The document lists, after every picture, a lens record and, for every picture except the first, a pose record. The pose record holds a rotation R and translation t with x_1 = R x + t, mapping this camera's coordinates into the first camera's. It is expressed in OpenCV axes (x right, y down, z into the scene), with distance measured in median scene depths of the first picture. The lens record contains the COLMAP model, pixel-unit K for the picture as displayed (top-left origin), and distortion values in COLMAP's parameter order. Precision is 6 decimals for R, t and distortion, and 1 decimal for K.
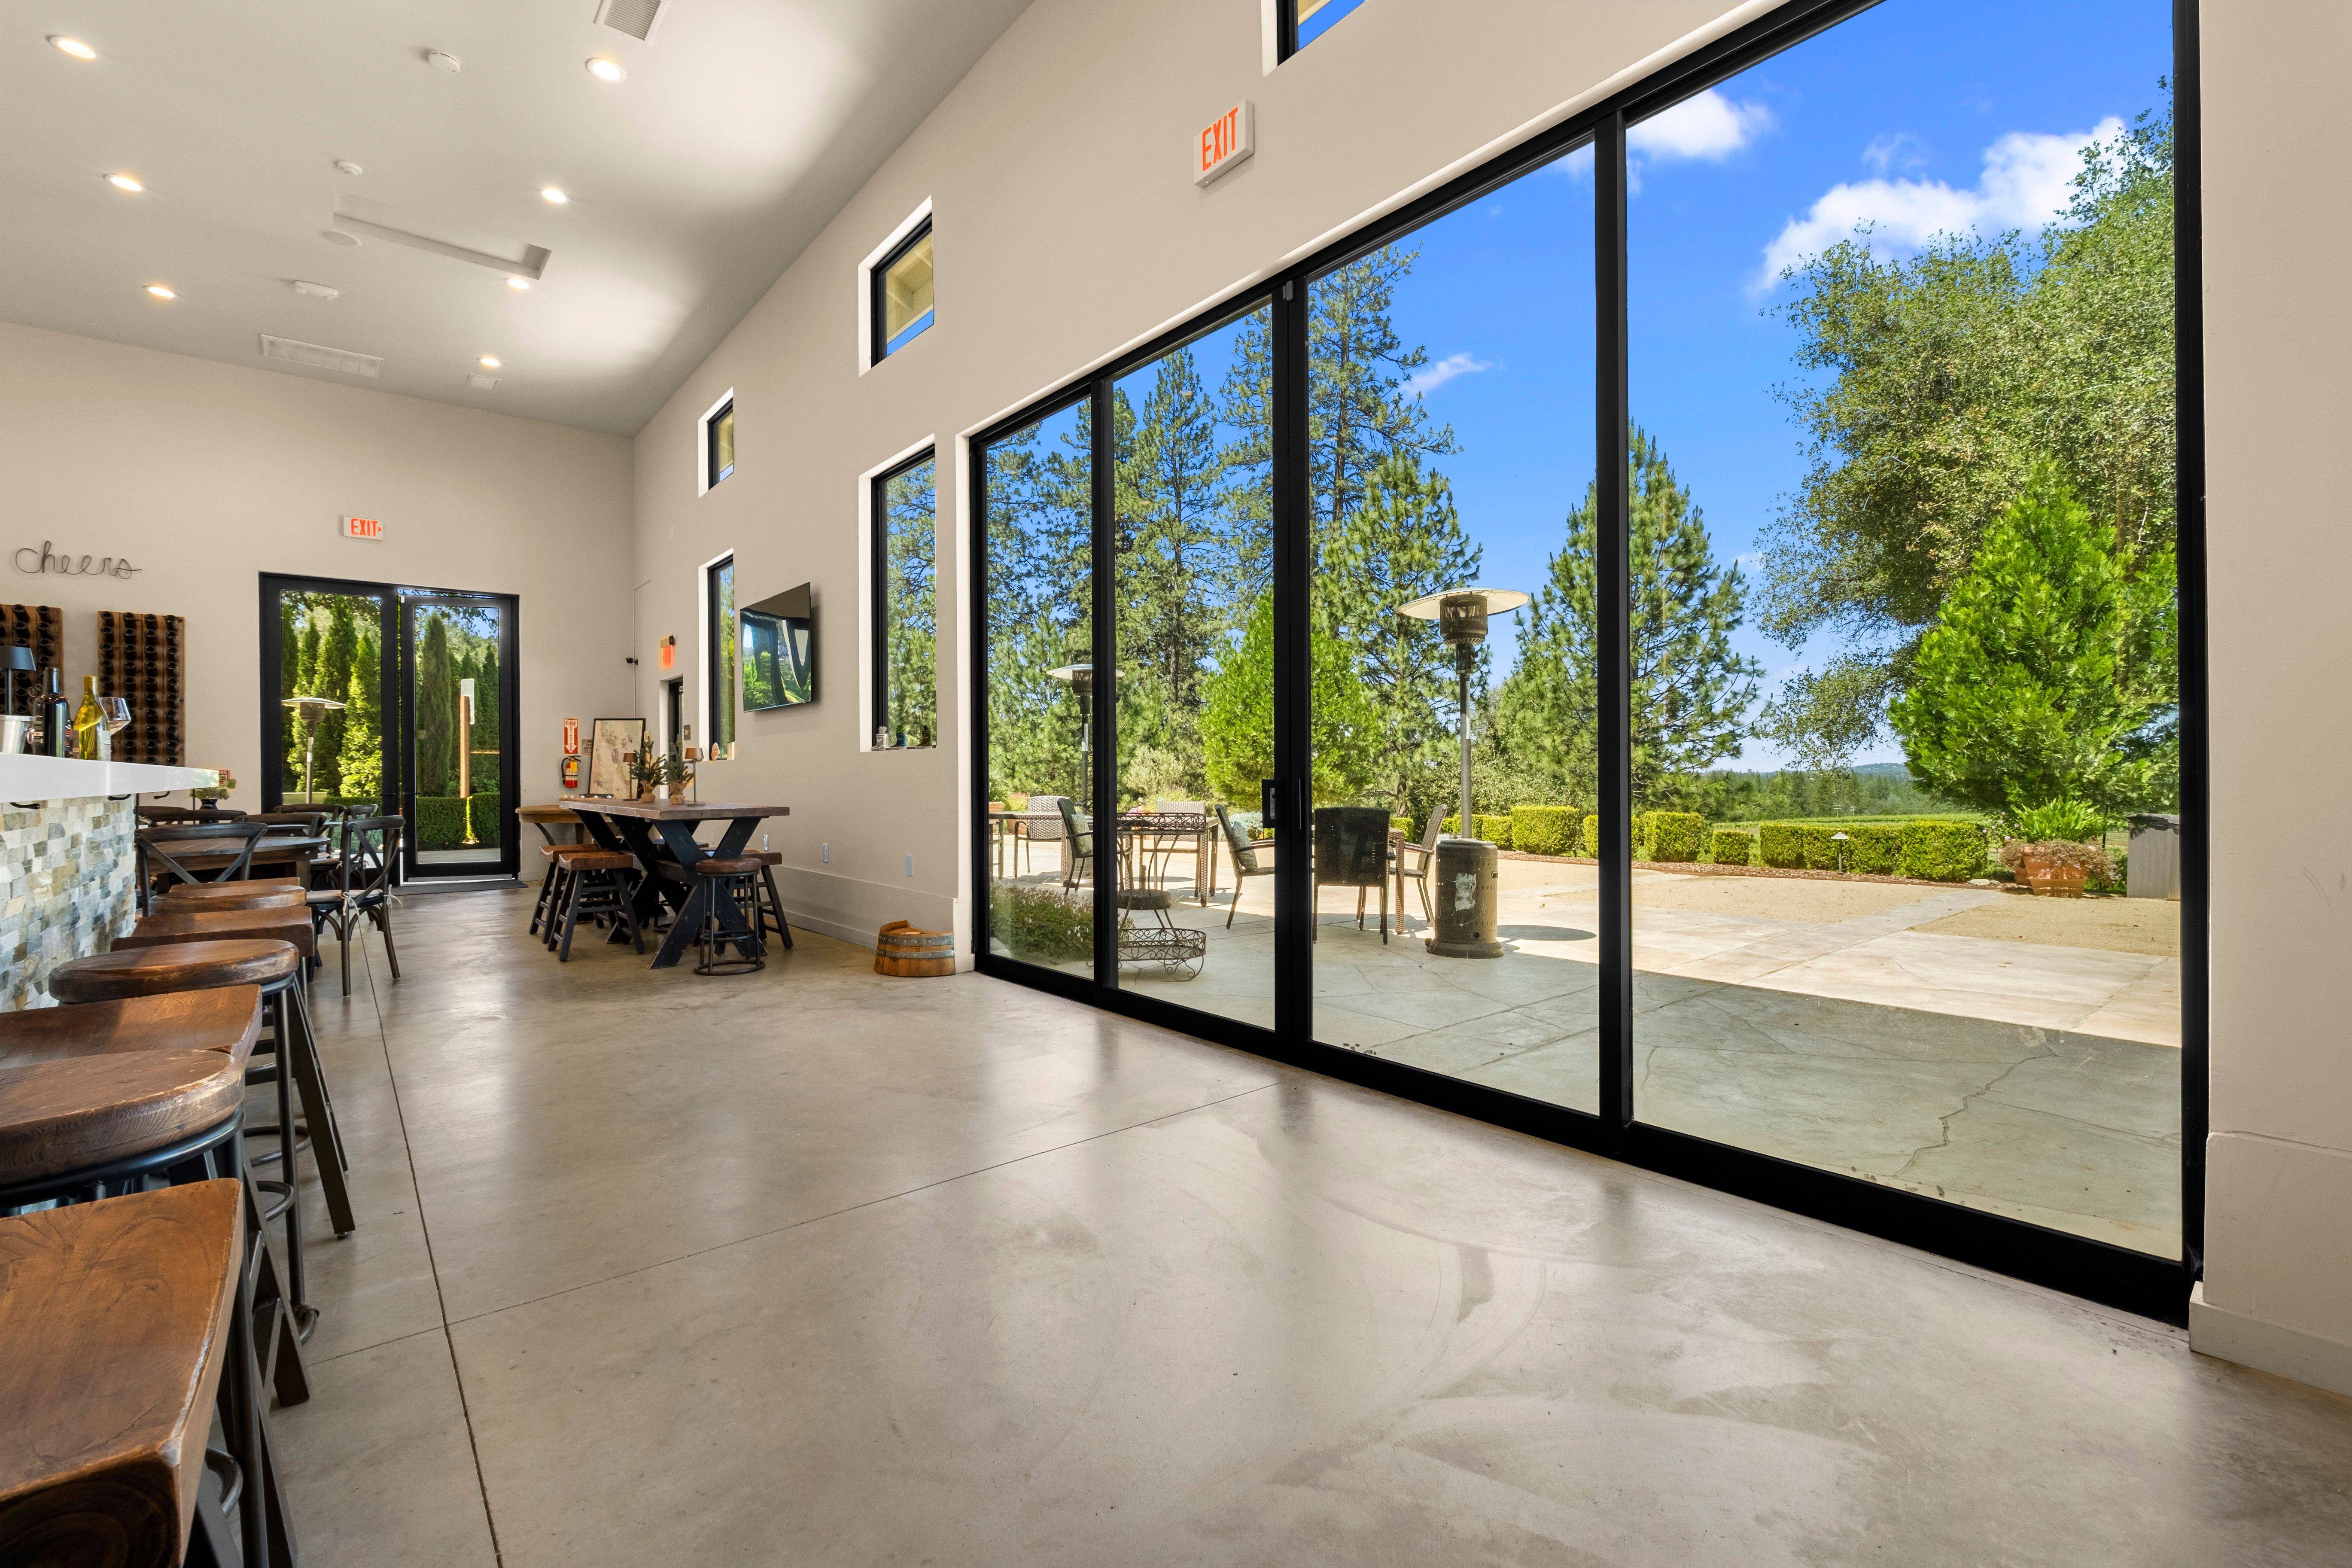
lens RADIAL K [[1020.0, 0, 1152.9], [0, 1020.0, 769.9], [0, 0, 1]] dist [0.003113, 0.000054]
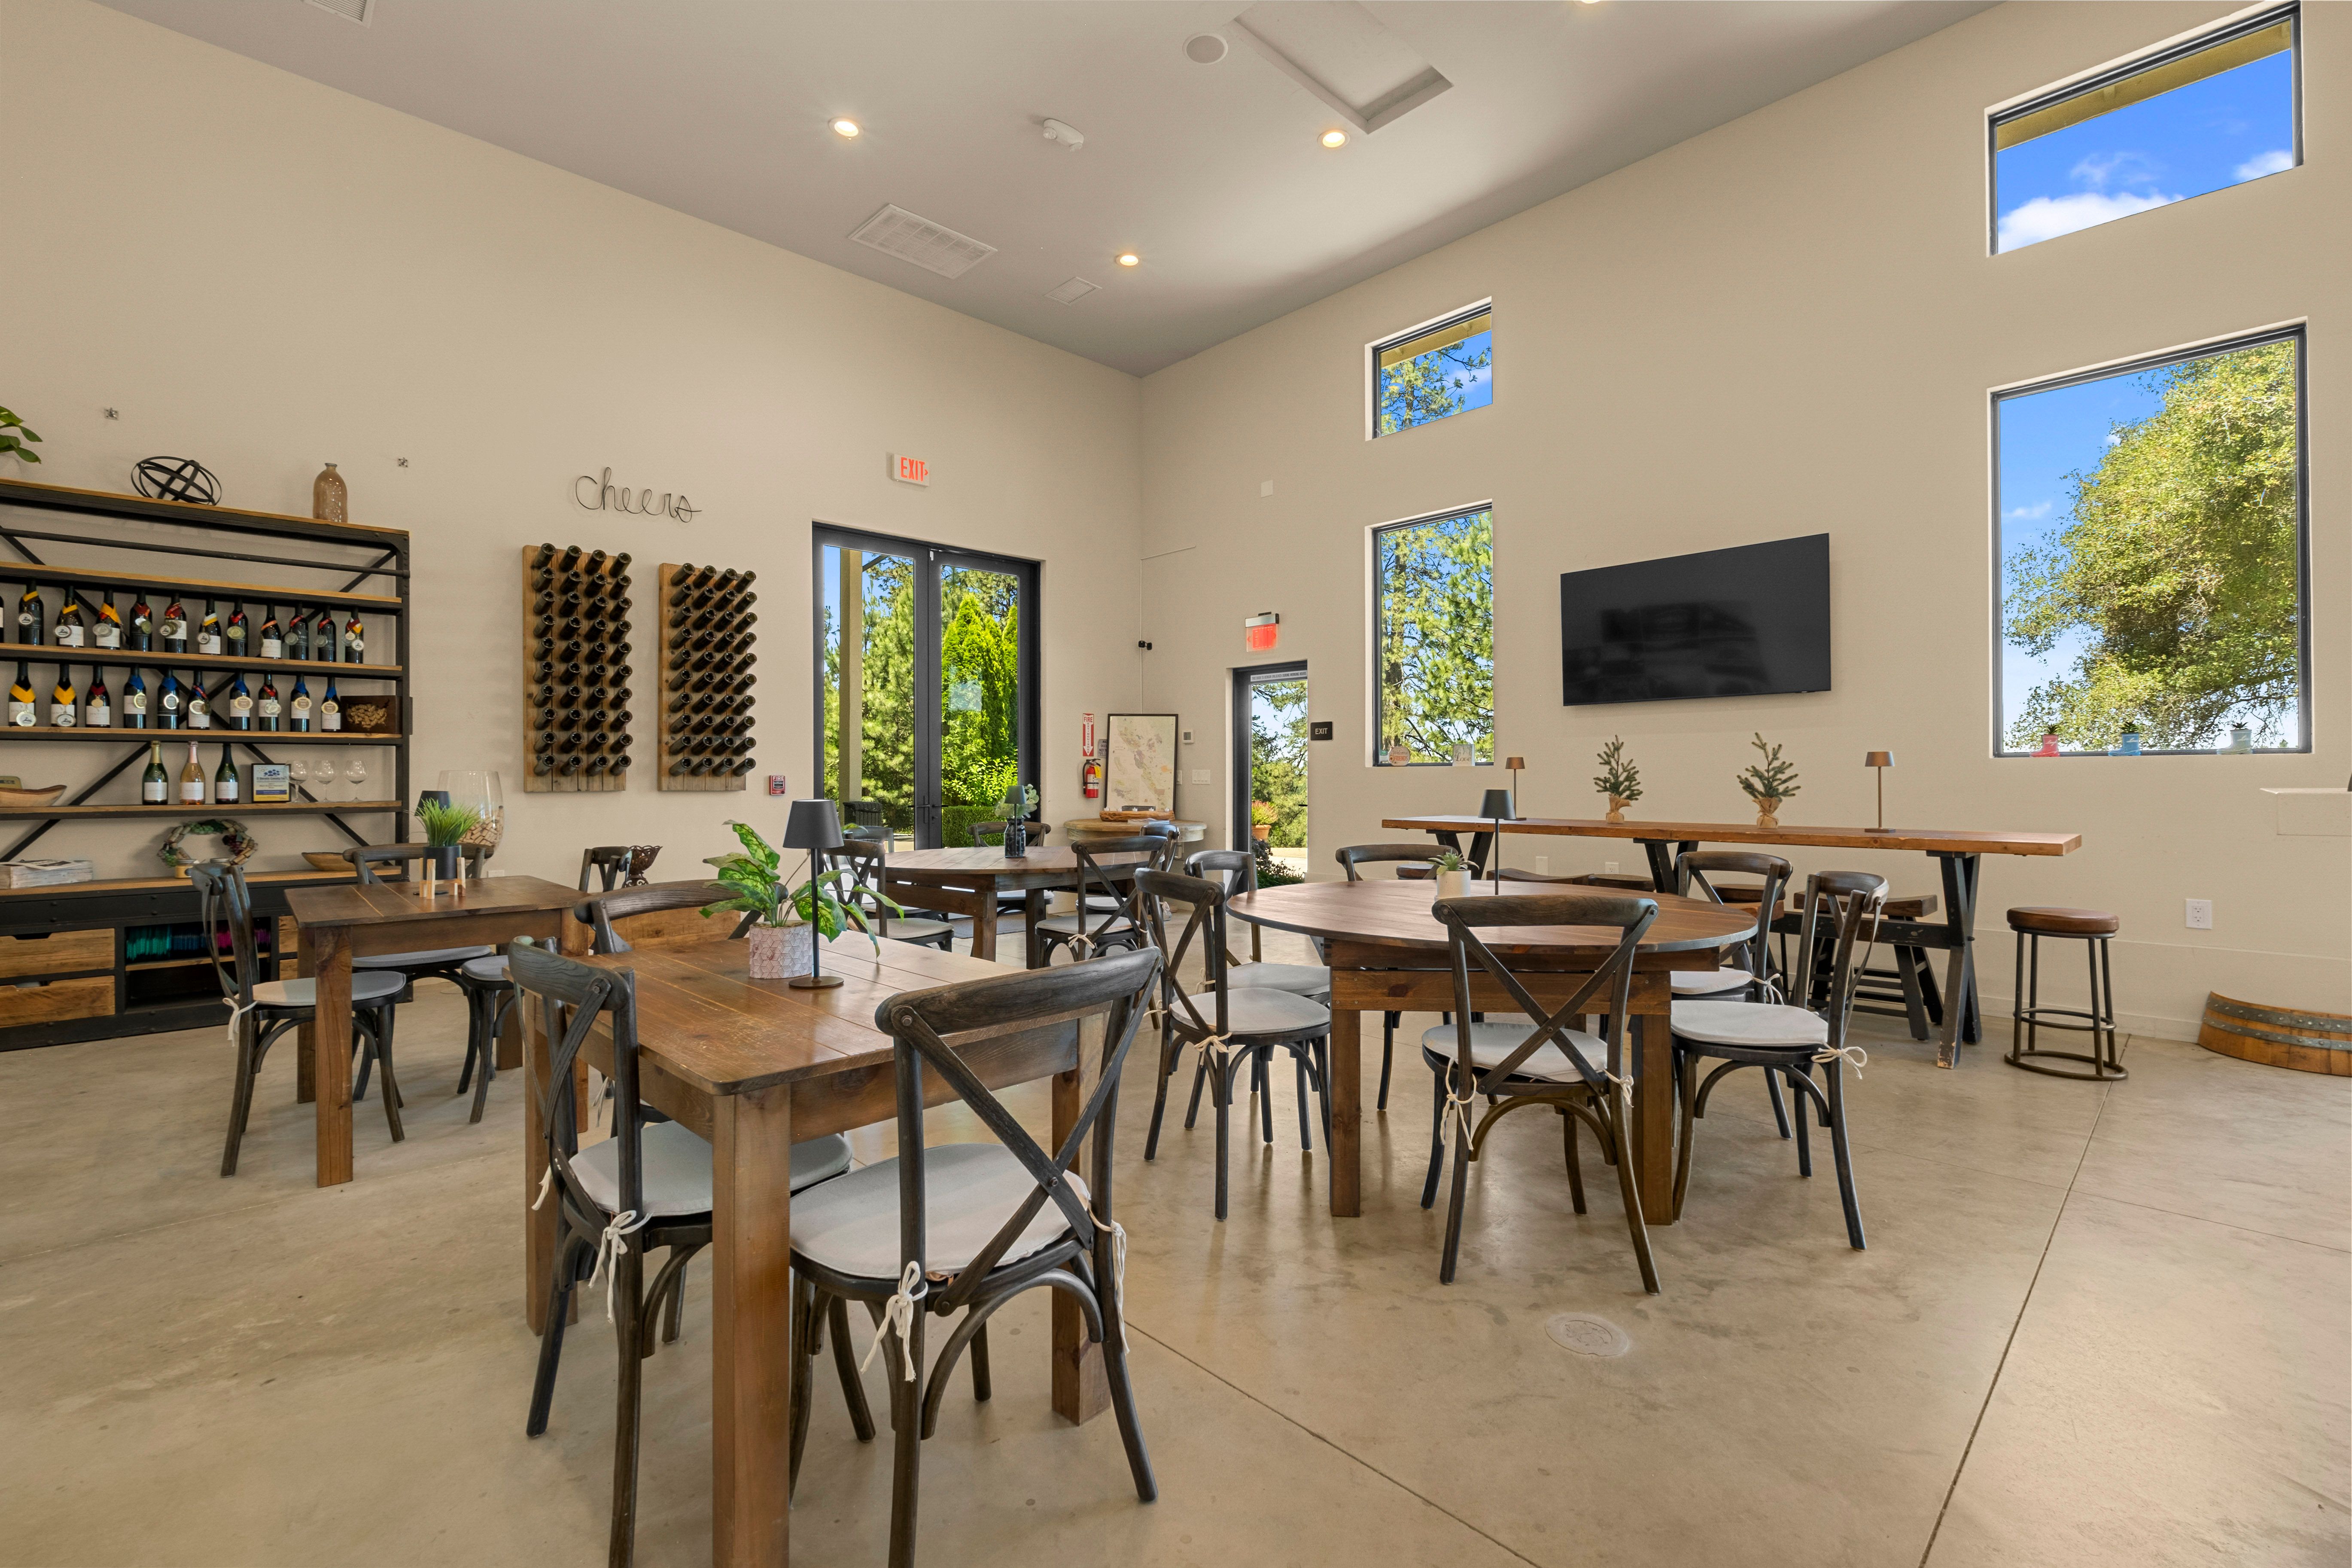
lens RADIAL K [[1009.7, 0, 1176.7], [0, 1009.7, 777.8], [0, 0, 1]] dist [-0.009493, 0.000177]
pose [[0.996267, 0.002001, 0.086301, -0.581937], [-0.002127, 0.999997, 0.001369, -0.000091], [-0.086298, -0.001547, 0.996268, 0.188510]]
